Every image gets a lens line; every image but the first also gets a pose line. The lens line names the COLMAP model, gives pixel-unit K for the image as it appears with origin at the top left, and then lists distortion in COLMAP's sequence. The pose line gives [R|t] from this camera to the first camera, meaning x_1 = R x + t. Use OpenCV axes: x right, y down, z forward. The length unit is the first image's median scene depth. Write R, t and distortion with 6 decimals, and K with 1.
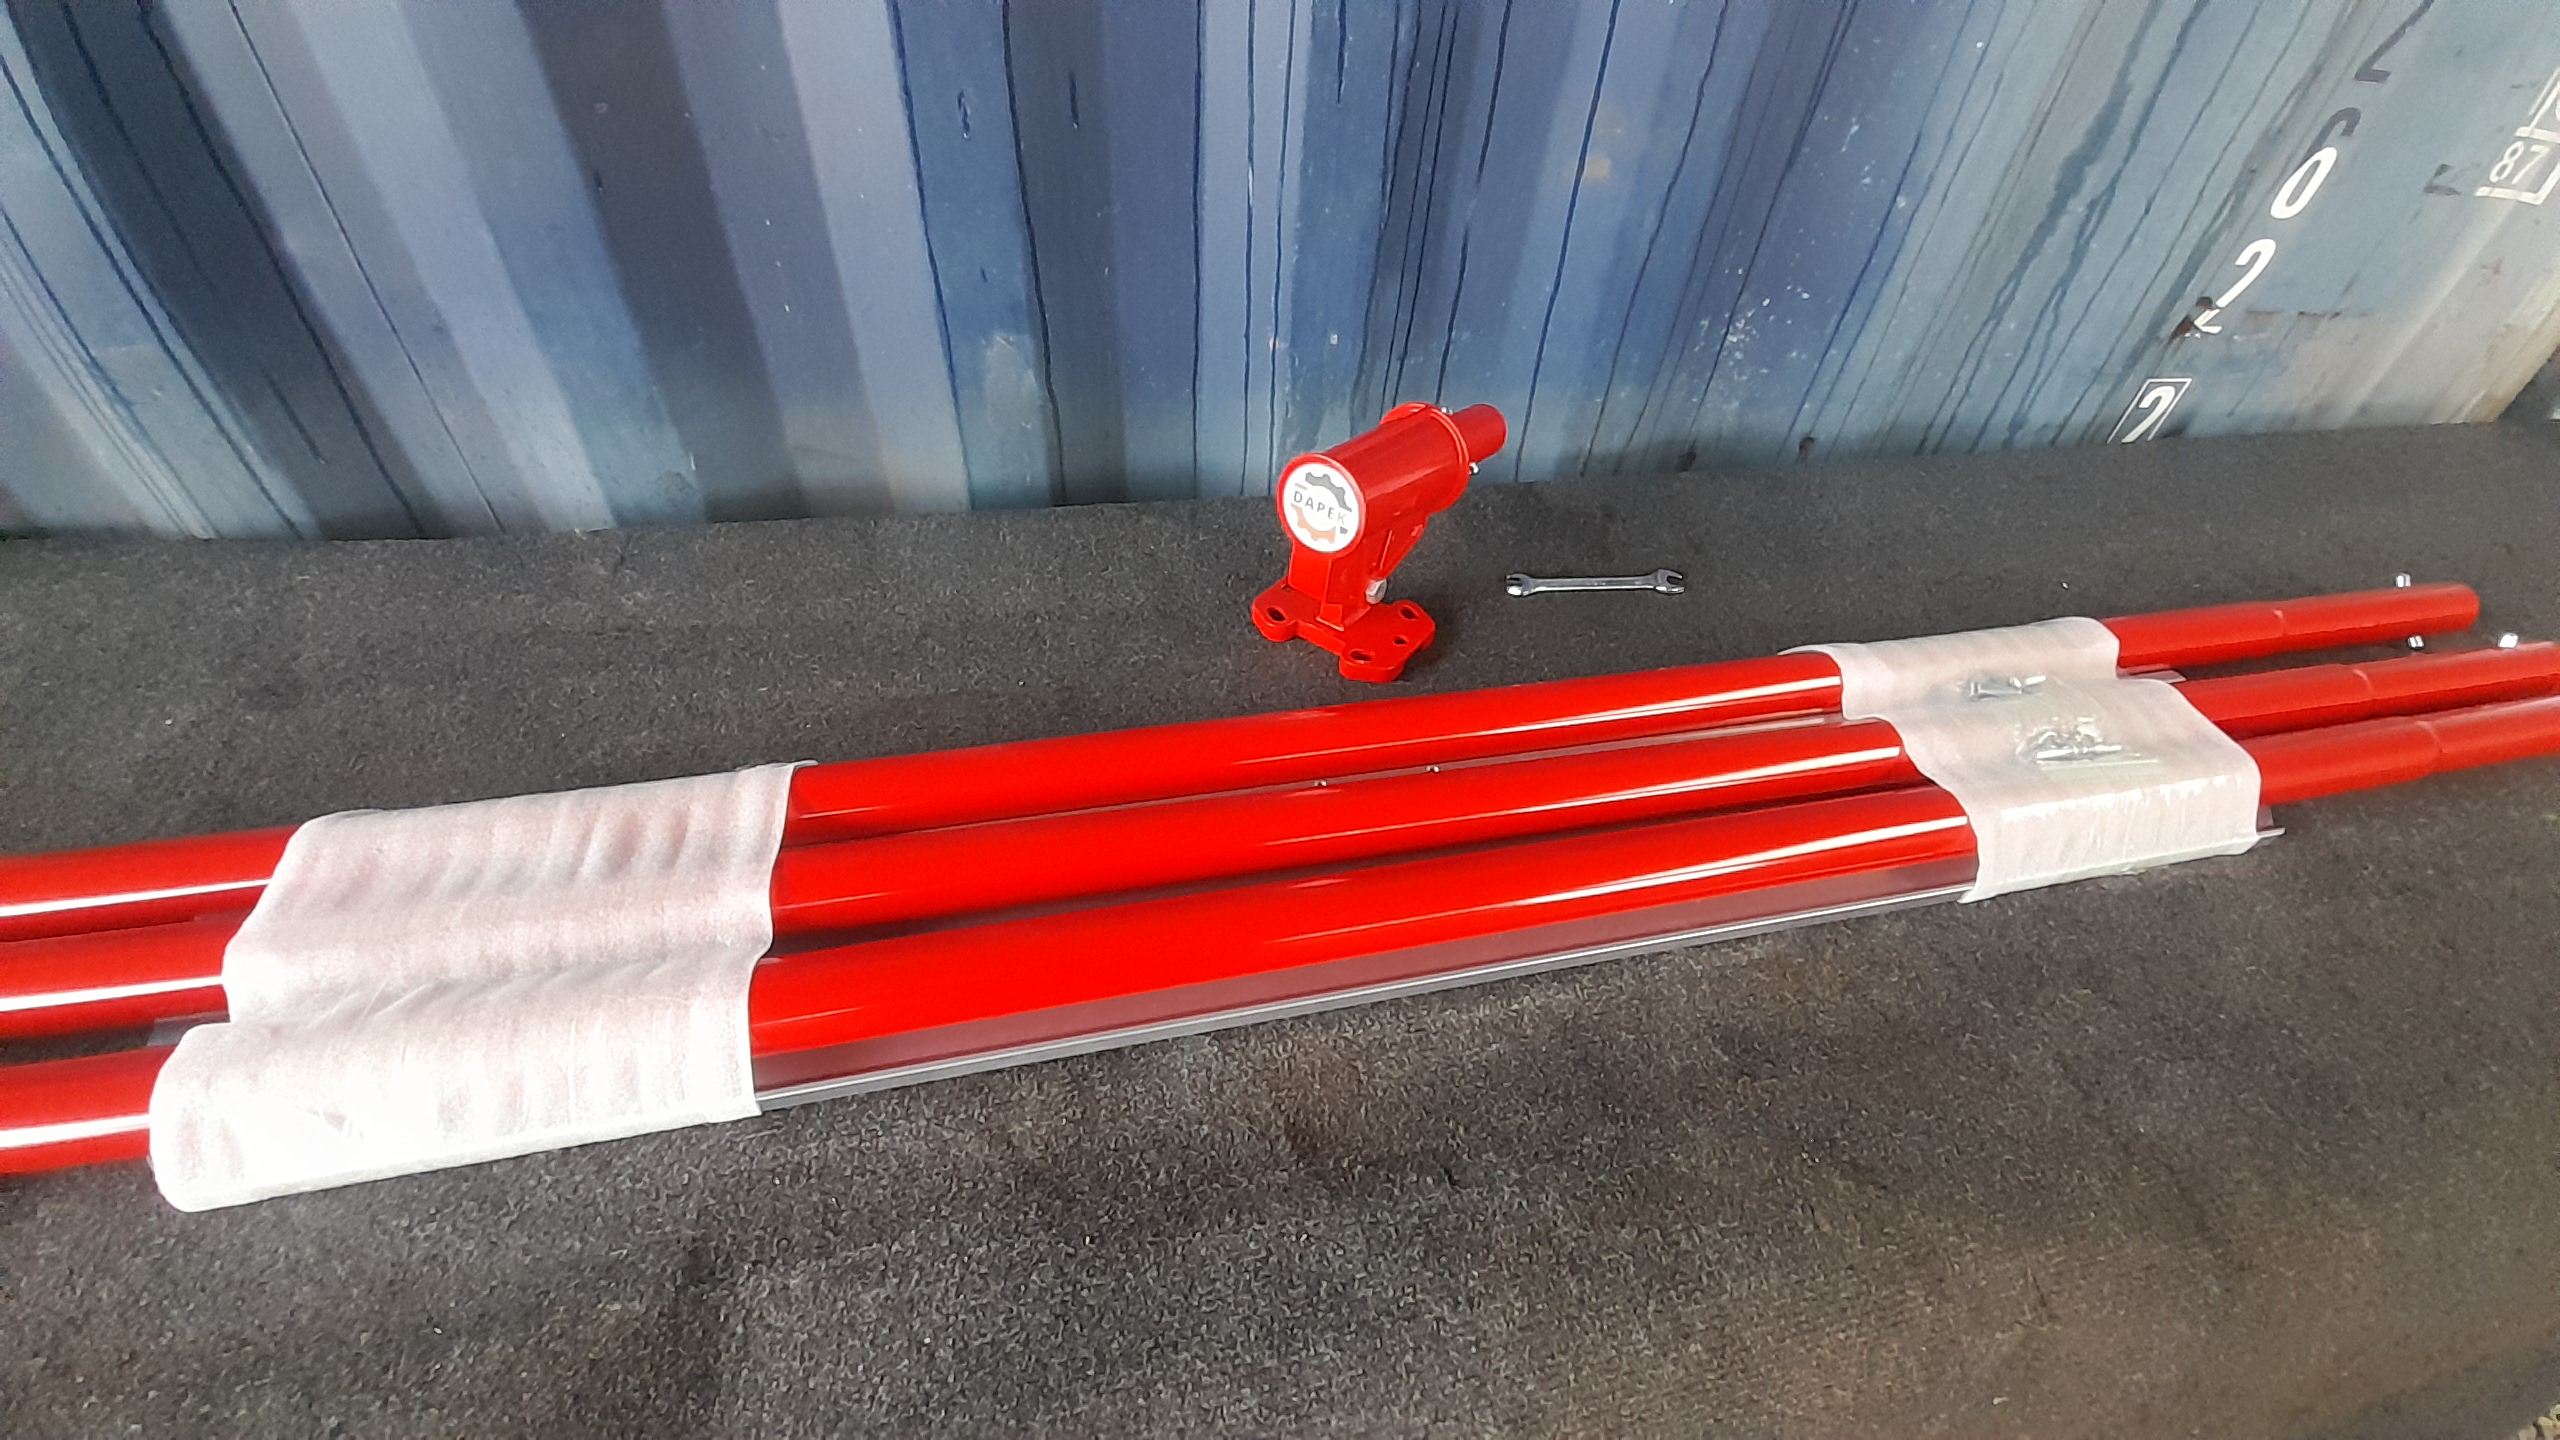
lens RADIAL K [[1011.7, 0, 1305.9], [0, 1011.7, 713.9], [0, 0, 1]] dist [0.012818, -0.013685]
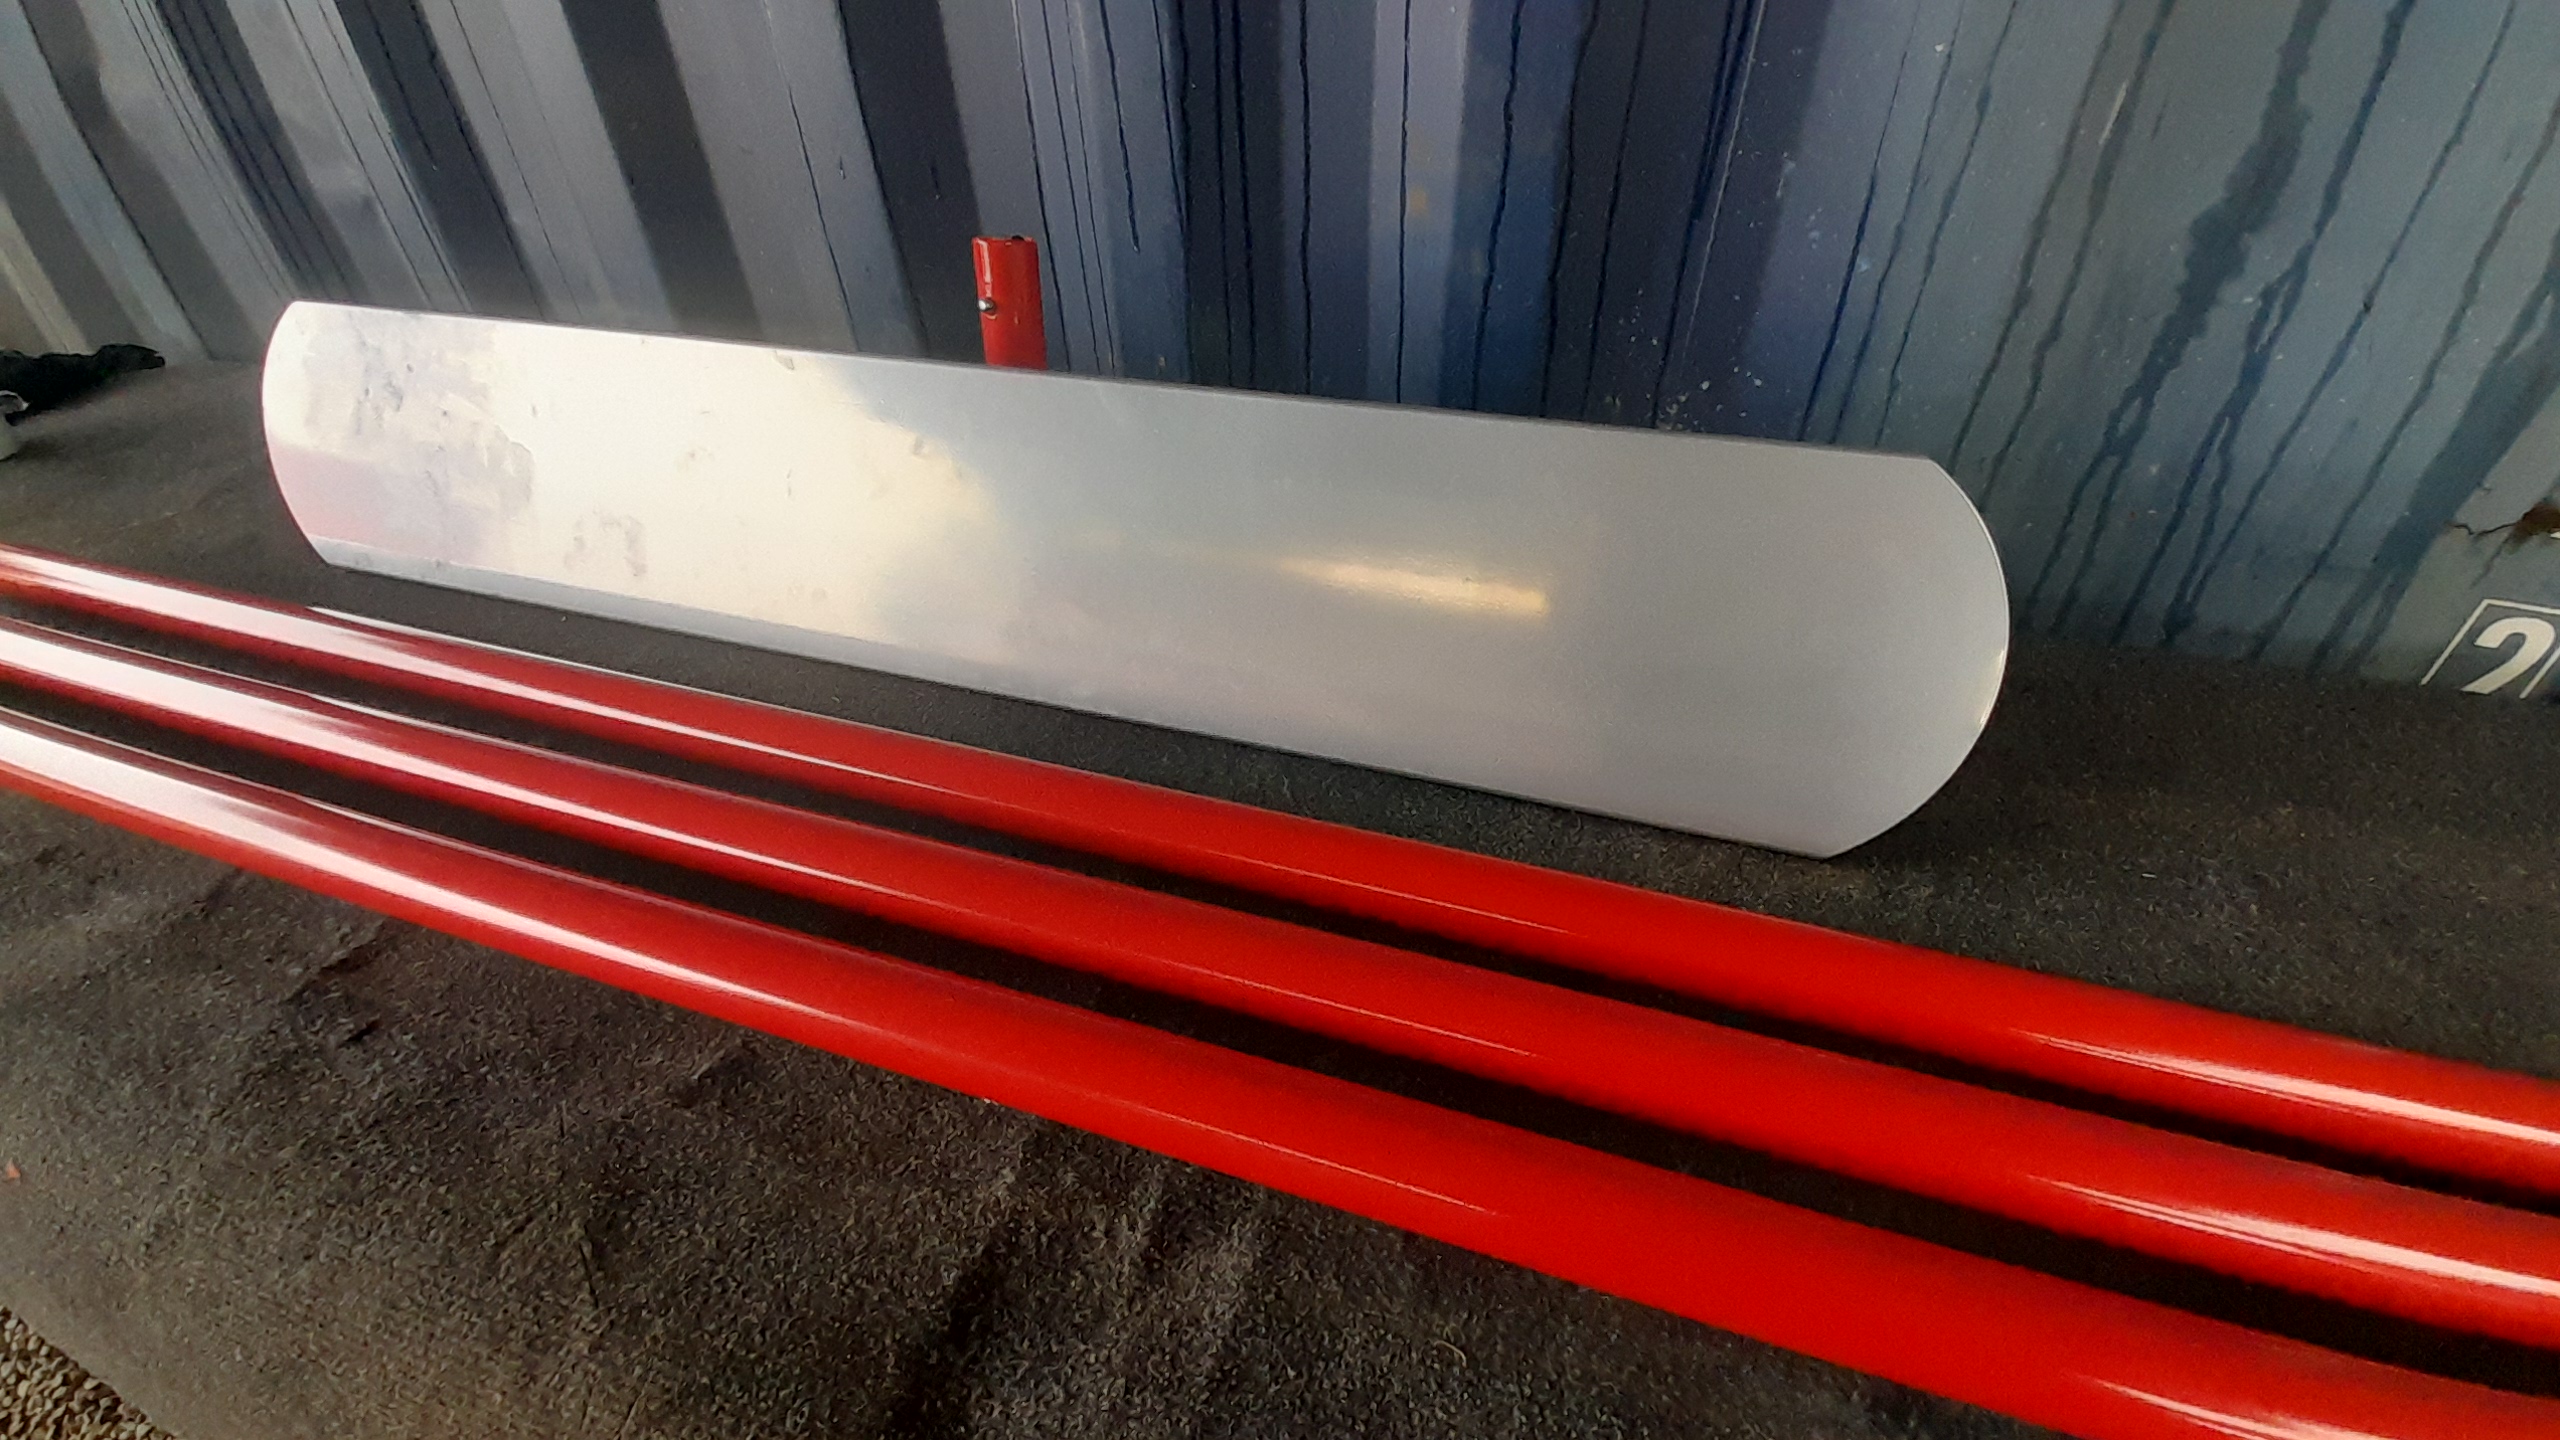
lens RADIAL K [[1011.7, 0, 1291.9], [0, 1011.7, 701.2], [0, 0, 1]] dist [0.012818, -0.013685]
pose [[0.854140, 0.243113, -0.459718, 0.748290], [-0.295403, 0.954352, -0.044158, -0.051388], [0.427997, 0.173519, 0.886966, 0.254567]]
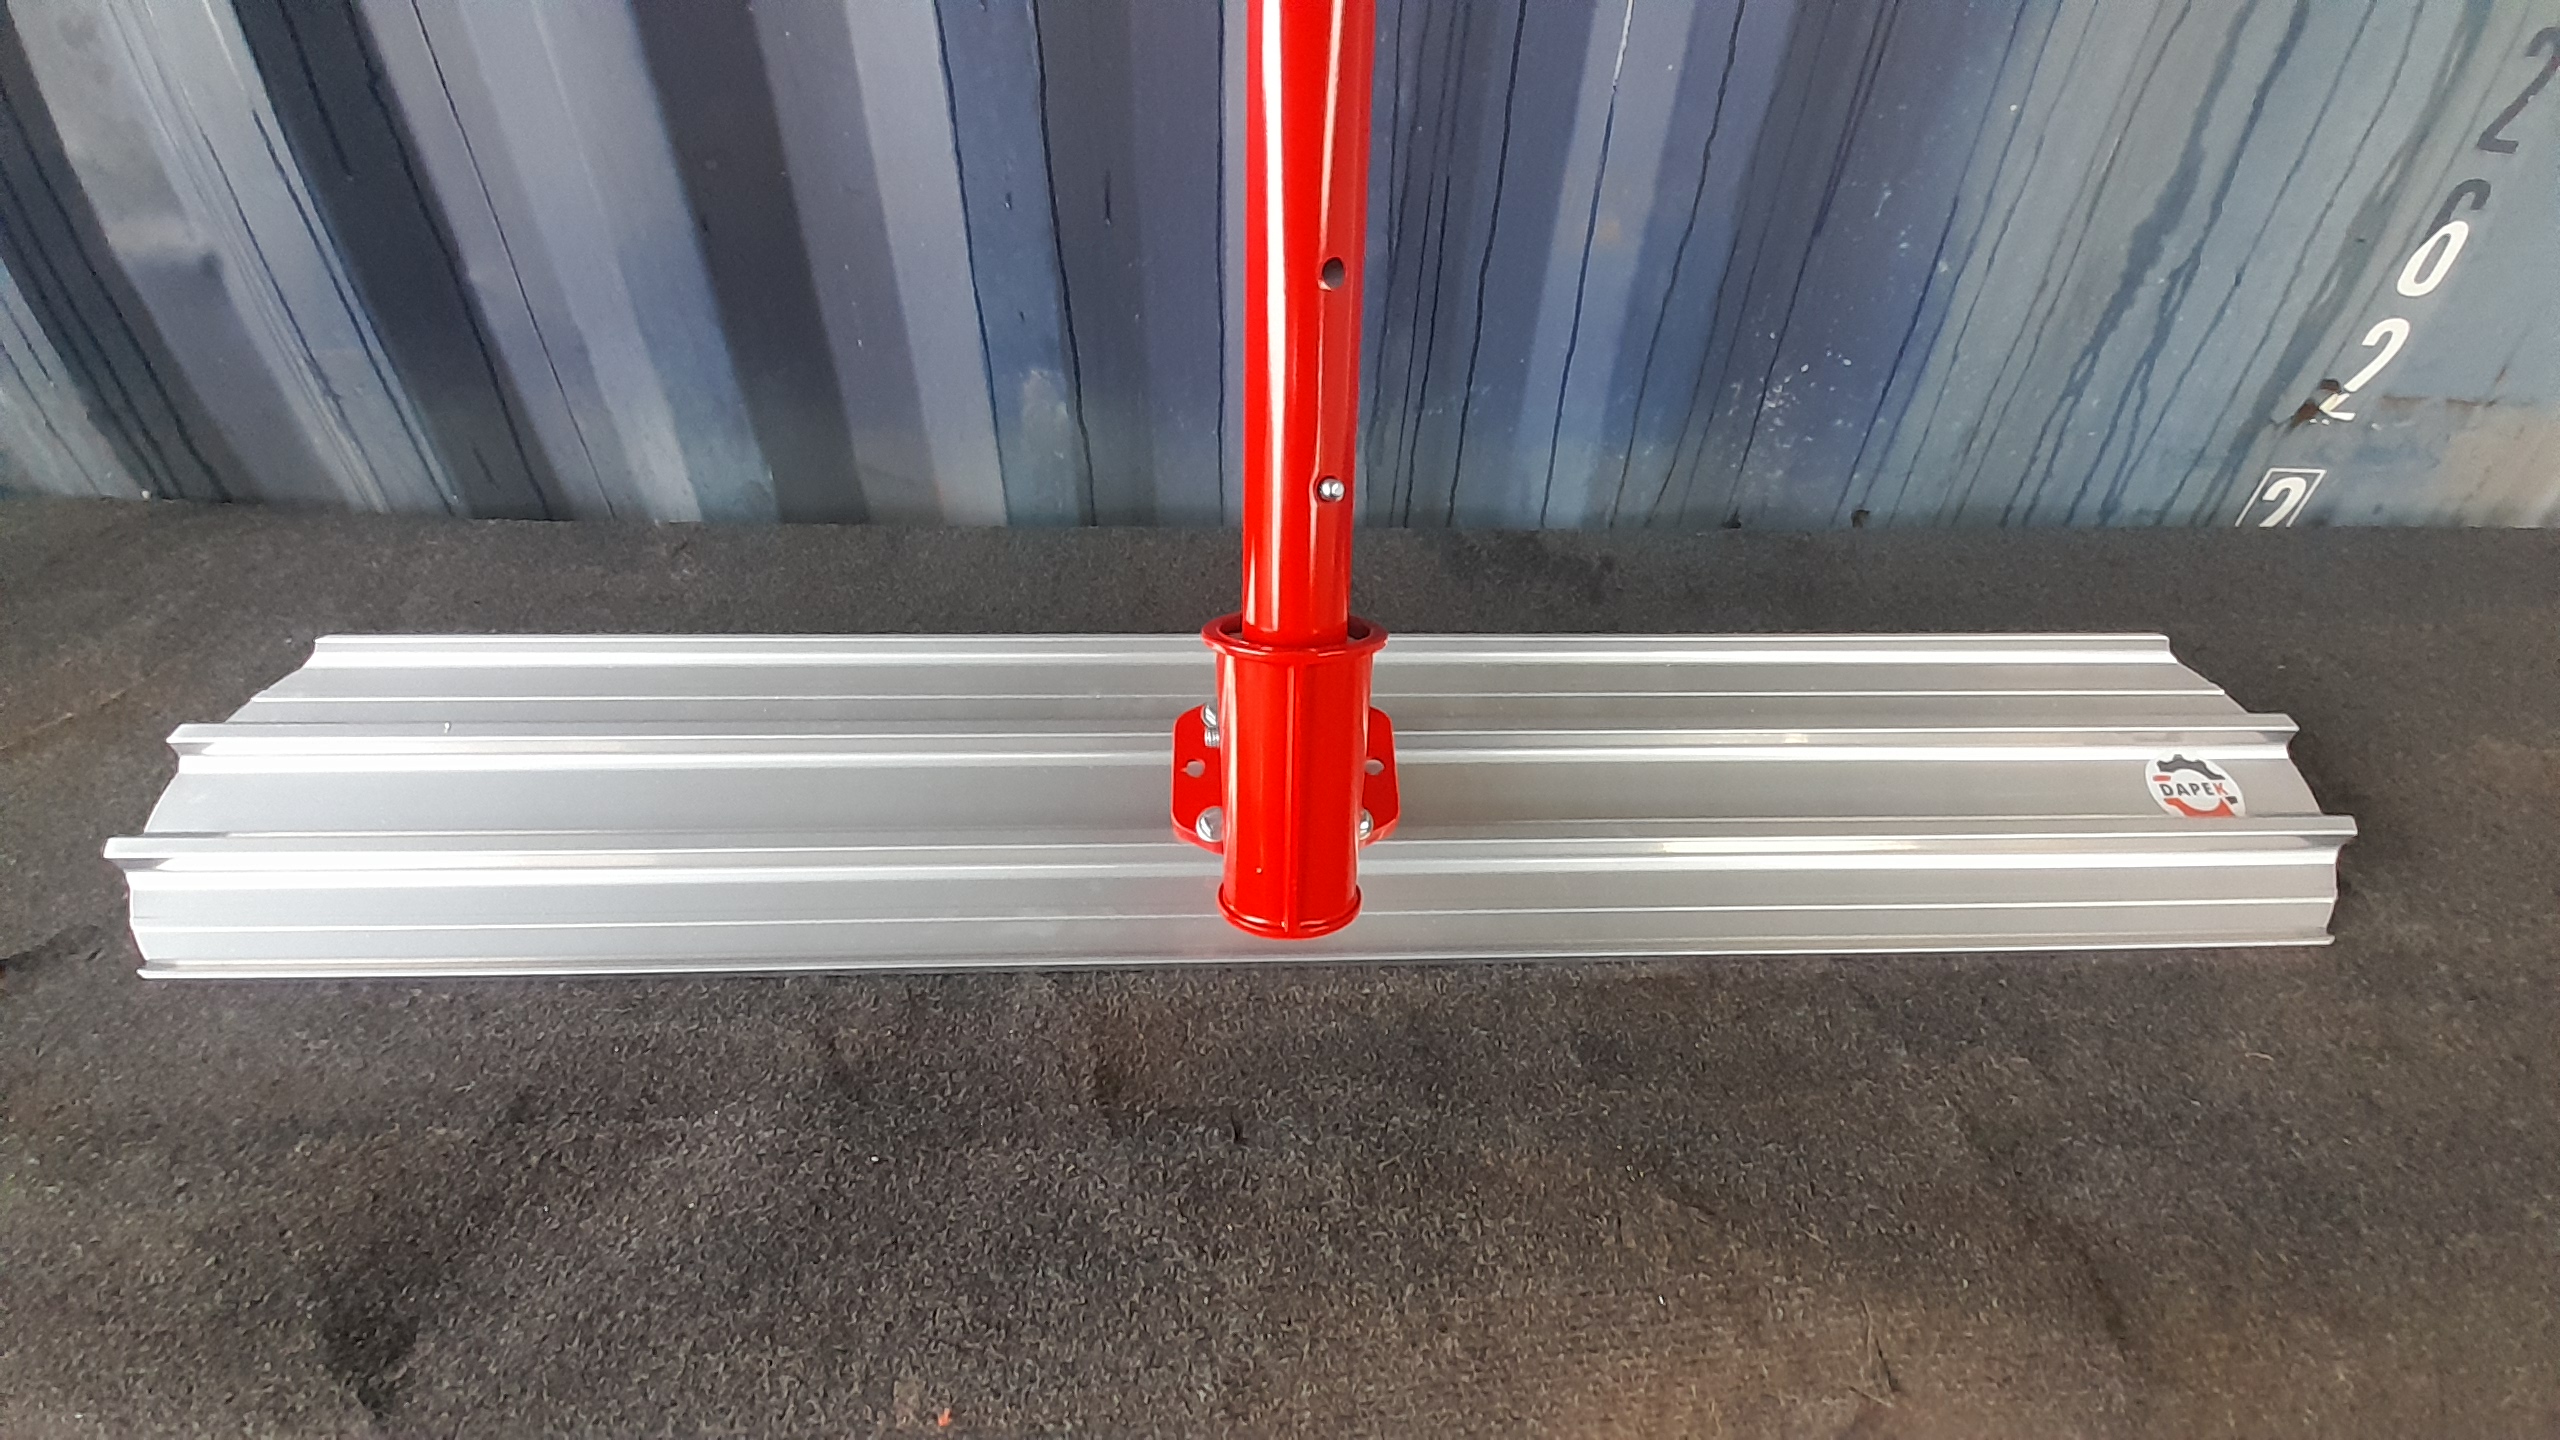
lens RADIAL K [[1011.7, 0, 1307.7], [0, 1011.7, 708.3], [0, 0, 1]] dist [0.012818, -0.013685]
pose [[0.985637, 0.069167, -0.154065, 0.189935], [-0.087111, 0.989776, -0.112939, 0.092066], [0.144678, 0.124738, 0.981585, 0.007086]]
